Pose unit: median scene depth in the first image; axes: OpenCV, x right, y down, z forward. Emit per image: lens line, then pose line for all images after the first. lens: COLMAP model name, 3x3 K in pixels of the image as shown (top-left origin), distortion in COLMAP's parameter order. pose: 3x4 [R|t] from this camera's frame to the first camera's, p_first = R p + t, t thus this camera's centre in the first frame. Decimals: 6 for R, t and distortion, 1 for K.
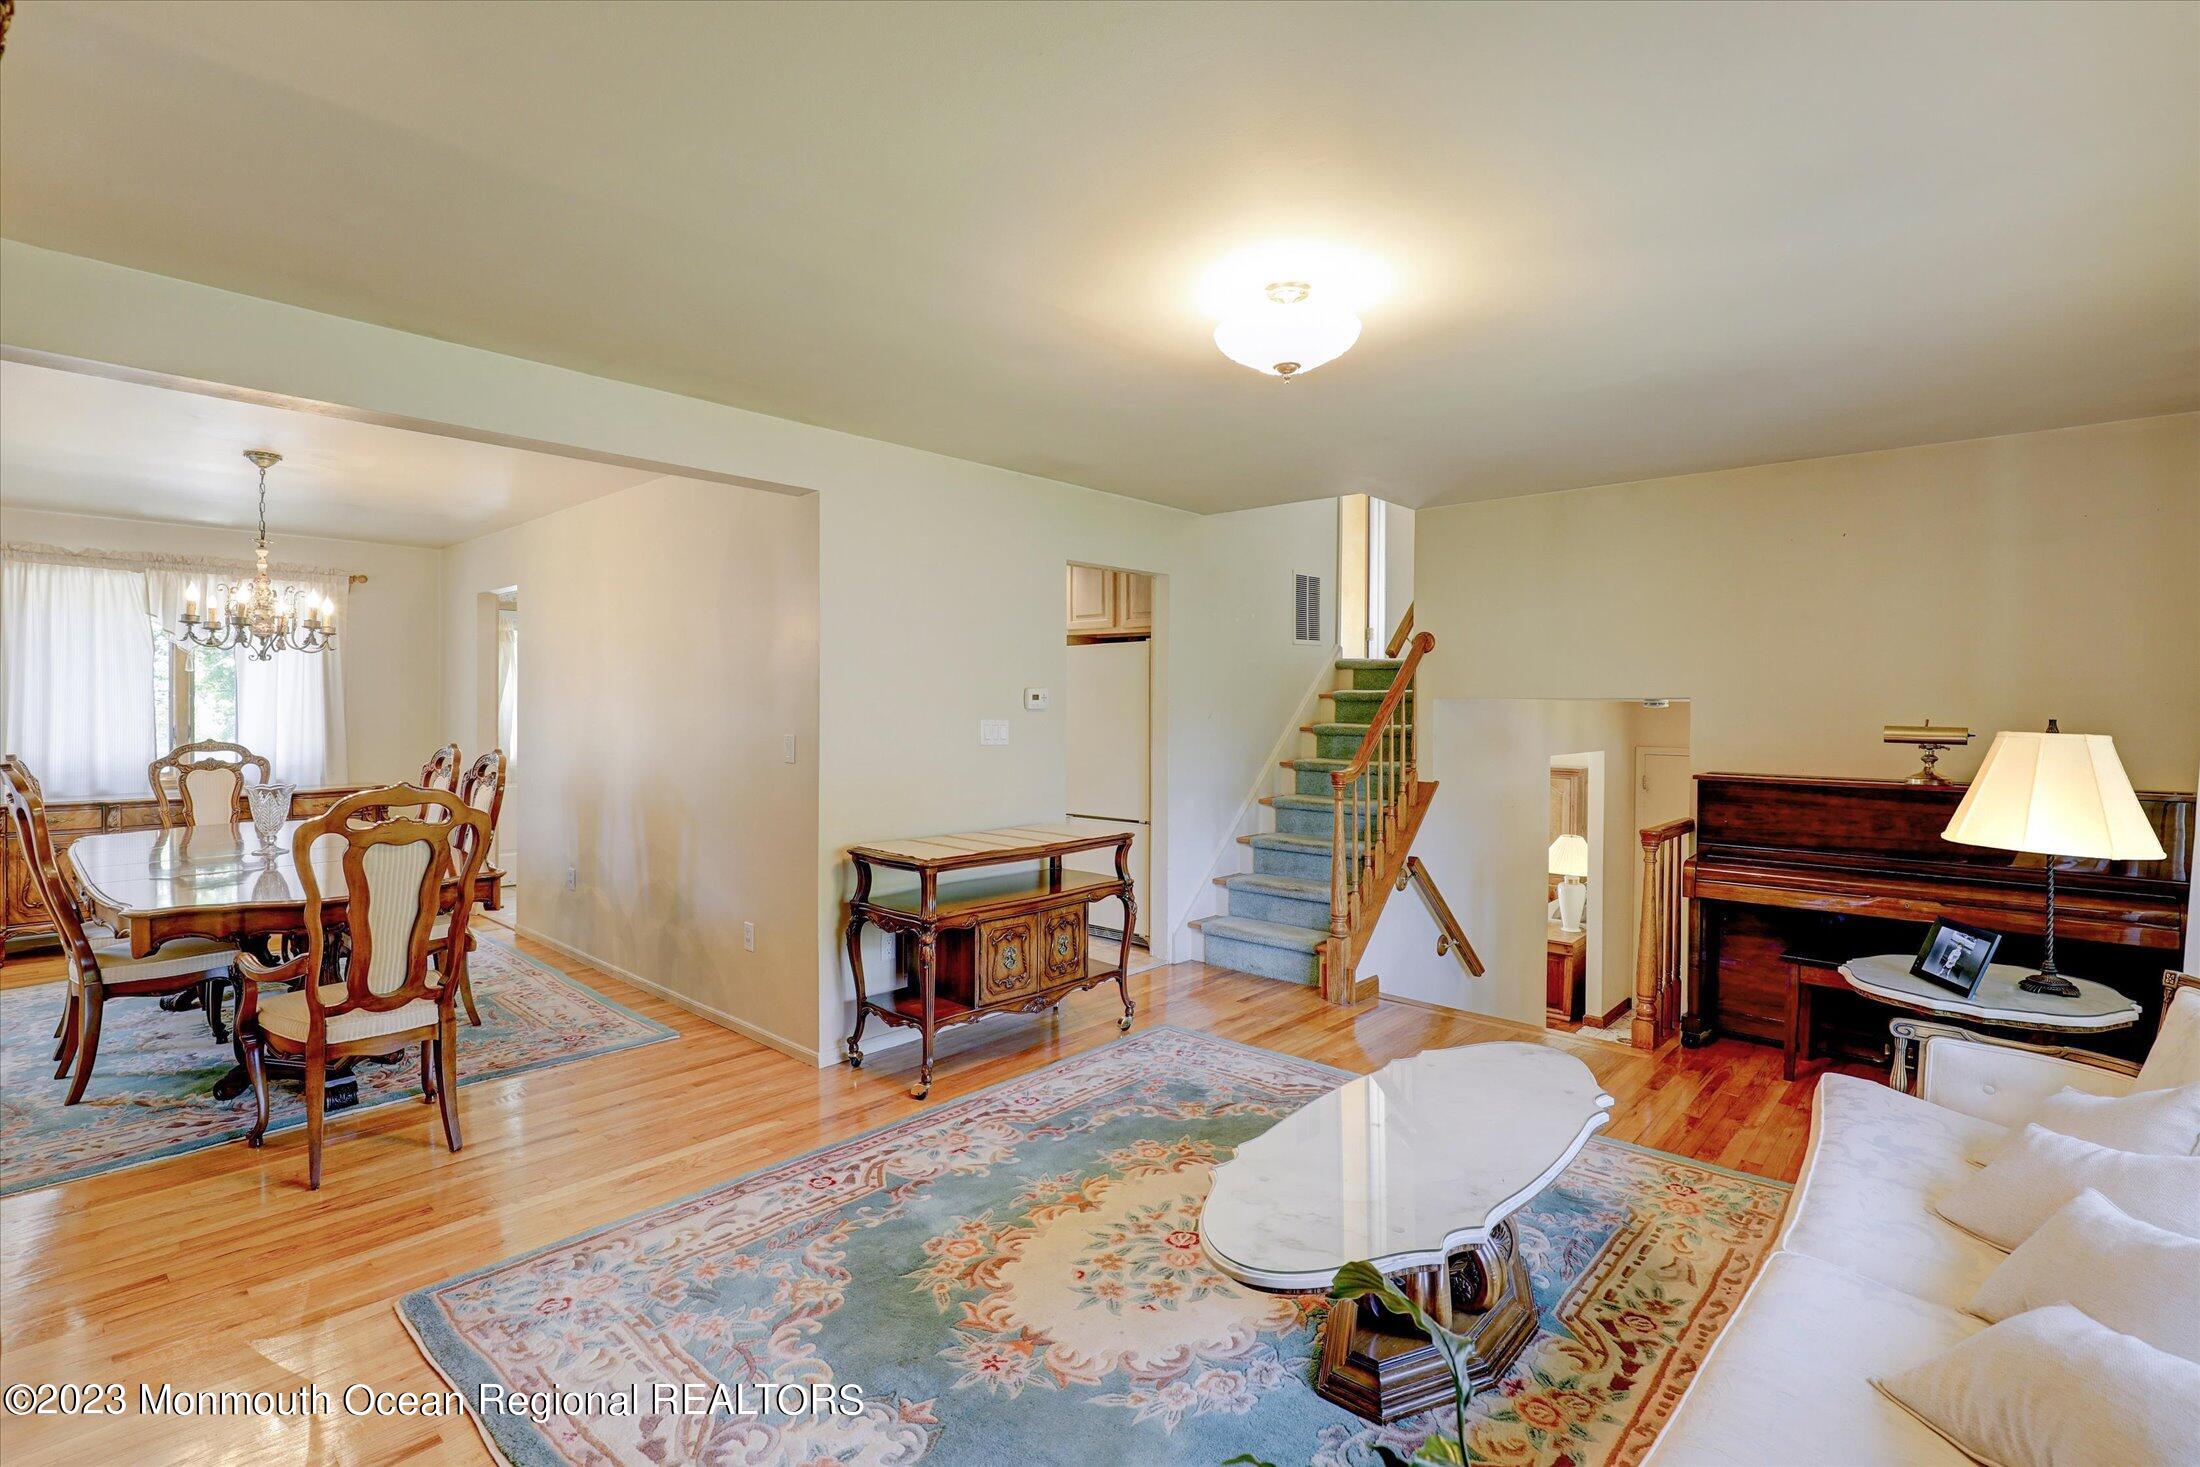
lens RADIAL K [[1024.7, 0, 1094.9], [0, 1024.7, 723.5], [0, 0, 1]] dist [-0.025205, 0.005188]
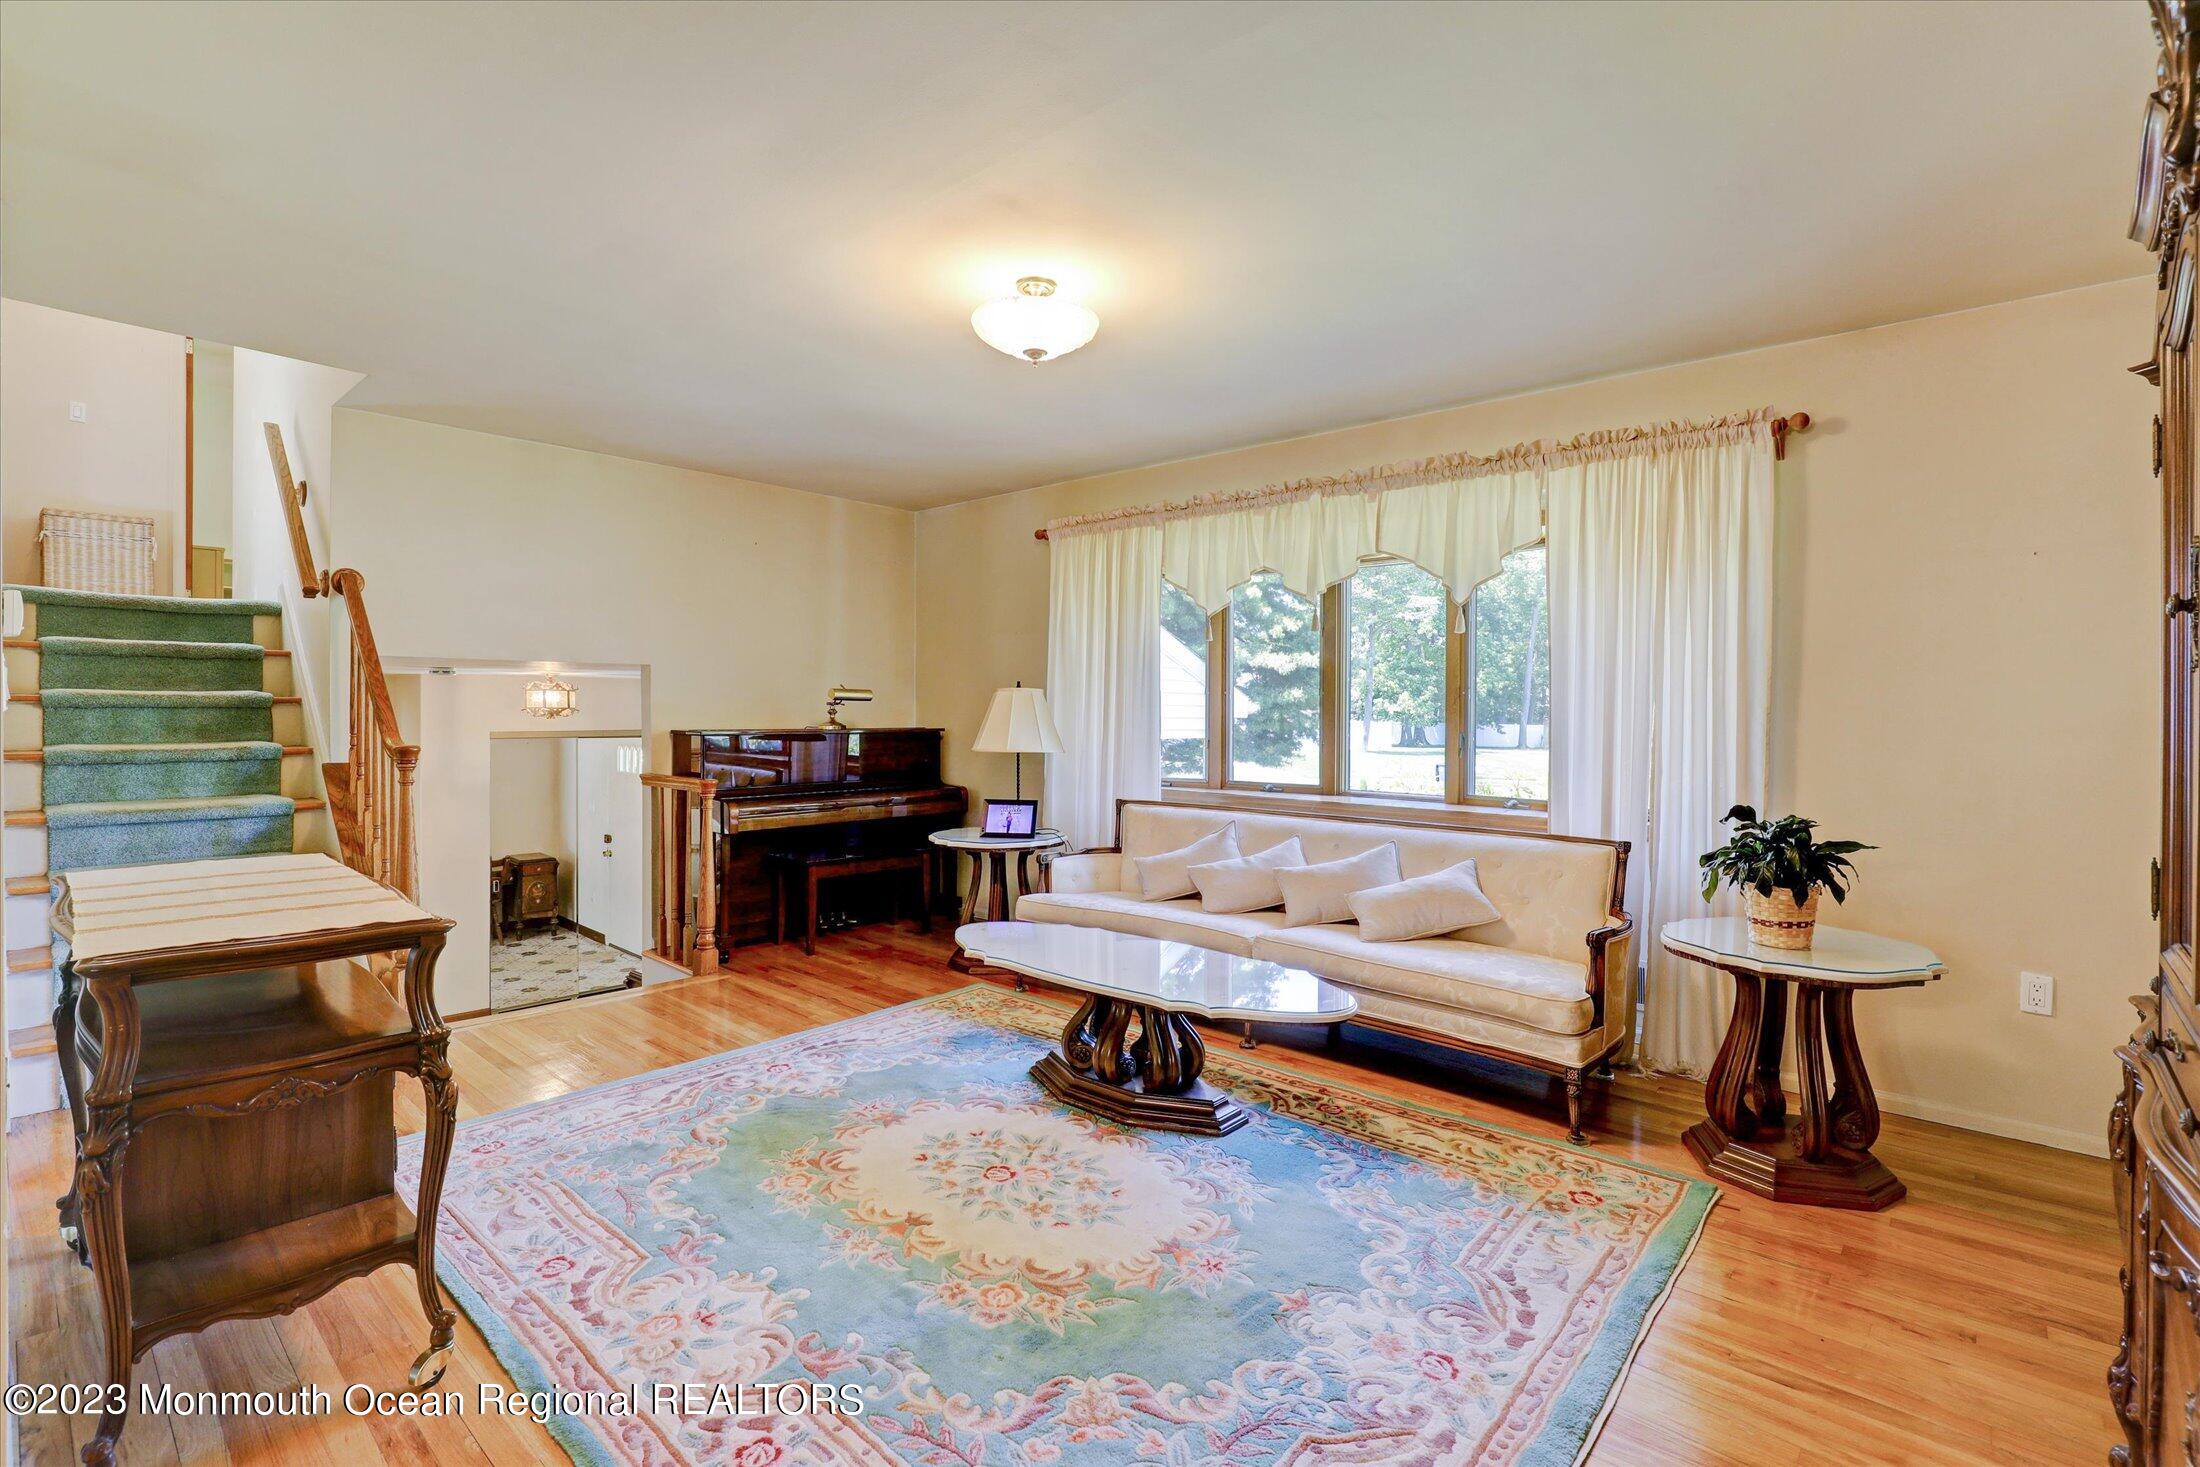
lens RADIAL K [[1024.7, 0, 1089.4], [0, 1024.7, 721.0], [0, 0, 1]] dist [-0.025205, 0.005188]
pose [[-0.005786, -0.017178, 0.999836, -0.654482], [0.012765, 0.999770, 0.017250, 0.028479], [-0.999902, 0.012863, -0.005566, 0.647563]]
